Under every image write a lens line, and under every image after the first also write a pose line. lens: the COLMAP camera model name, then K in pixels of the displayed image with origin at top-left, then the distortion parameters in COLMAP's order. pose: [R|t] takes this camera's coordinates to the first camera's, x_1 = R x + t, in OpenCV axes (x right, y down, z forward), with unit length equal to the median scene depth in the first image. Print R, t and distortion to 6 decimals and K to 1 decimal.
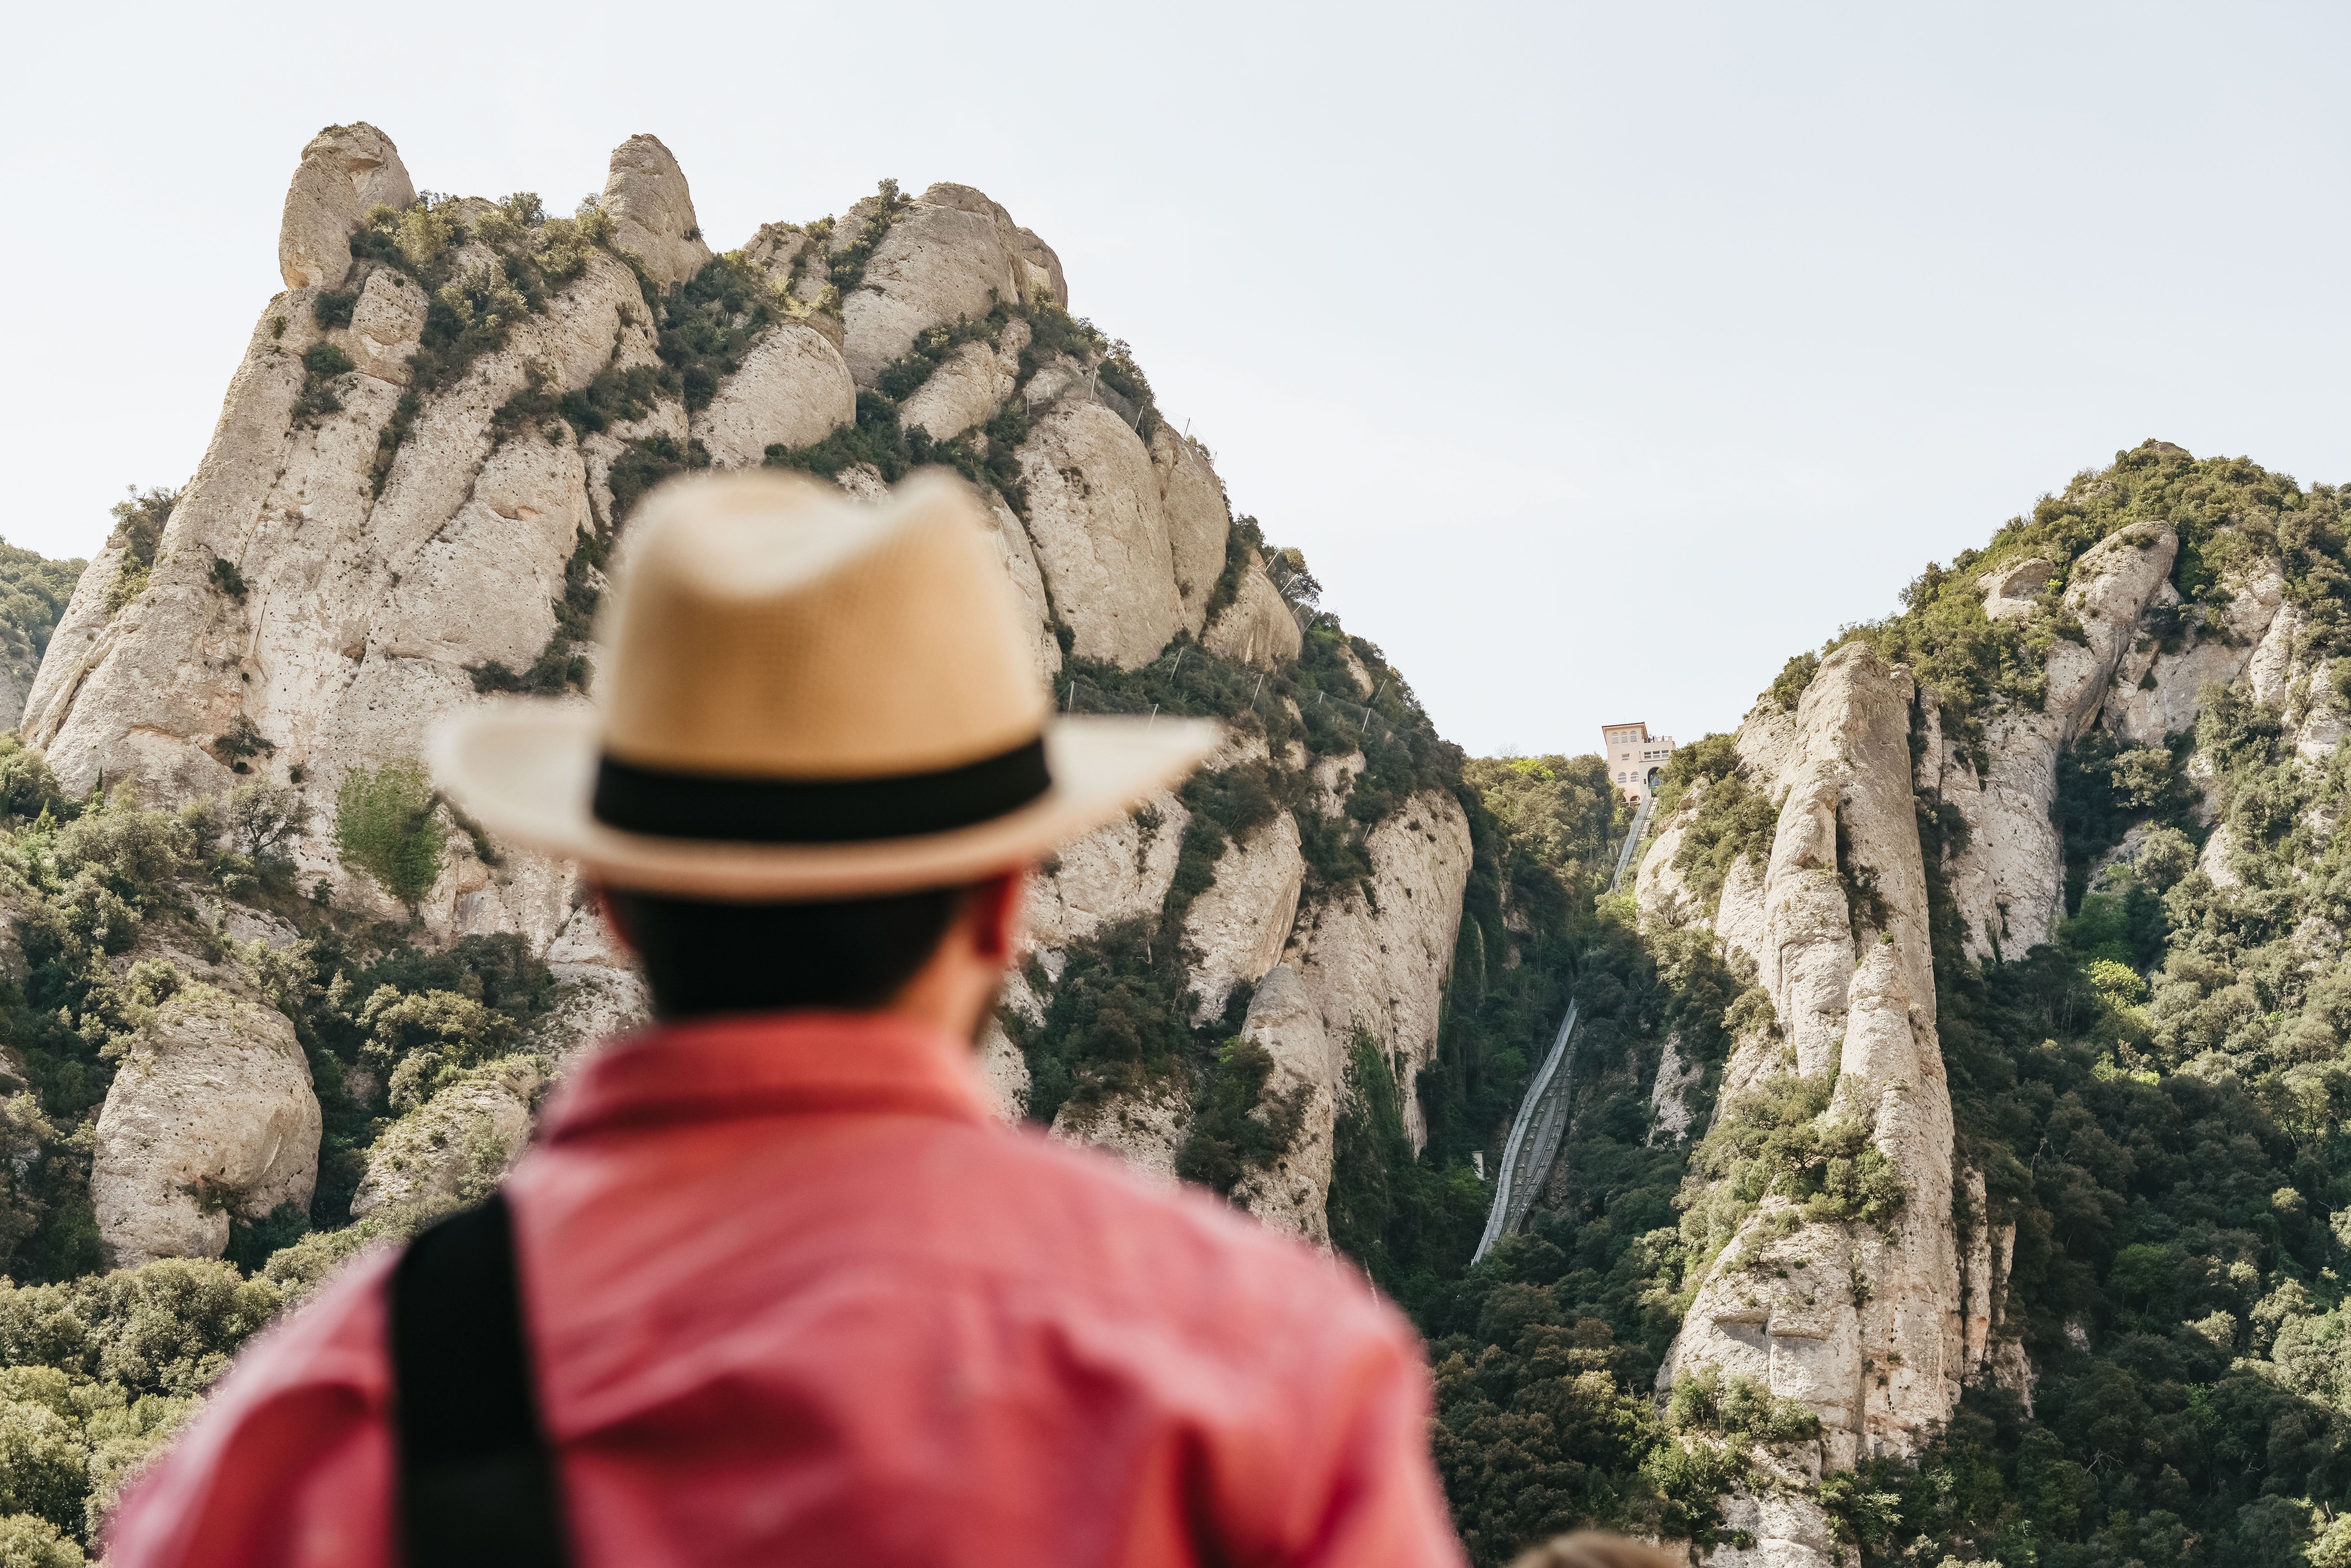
lens RADIAL K [[3319.2, 0, 1180.4], [0, 3319.2, 794.9], [0, 0, 1]] dist [-0.060243, -0.101122]
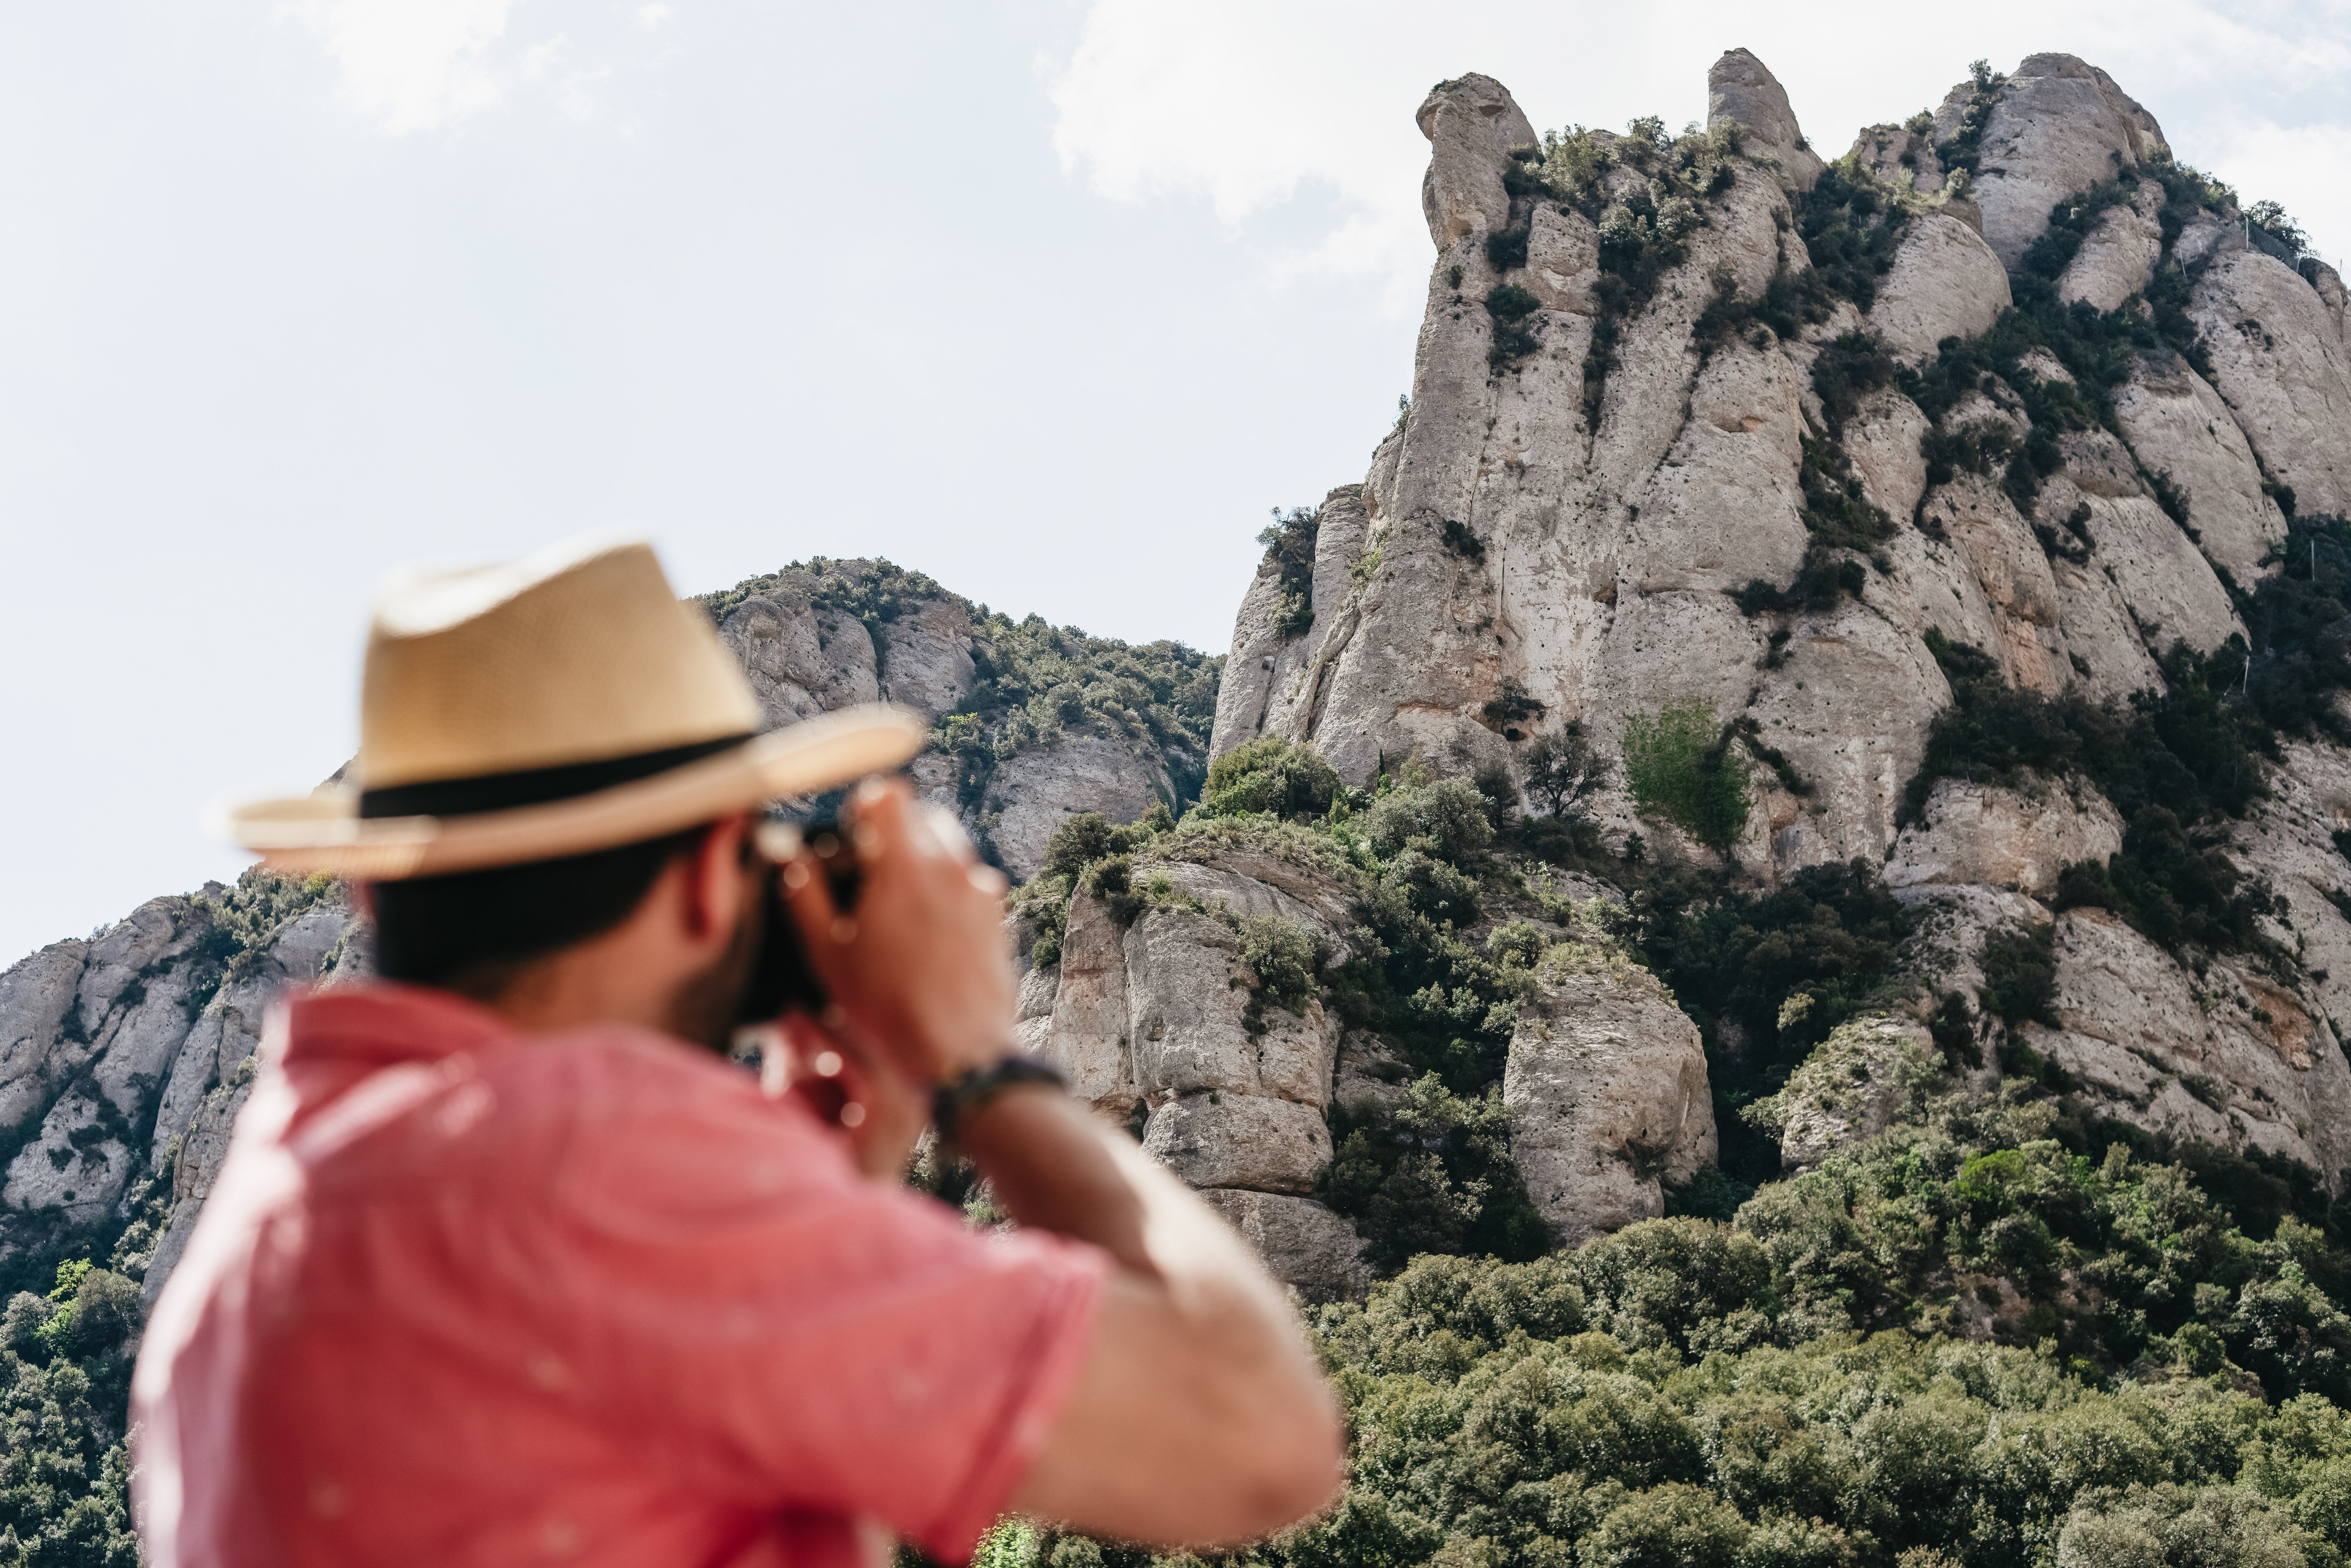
lens RADIAL K [[3319.2, 0, 1180.4], [0, 3319.2, 794.9], [0, 0, 1]] dist [-0.060243, -0.101122]
pose [[0.949024, -0.157674, -0.272932, -0.118109], [0.151587, 0.987491, -0.043385, 0.033936], [0.276359, -0.000199, 0.961054, 0.075473]]
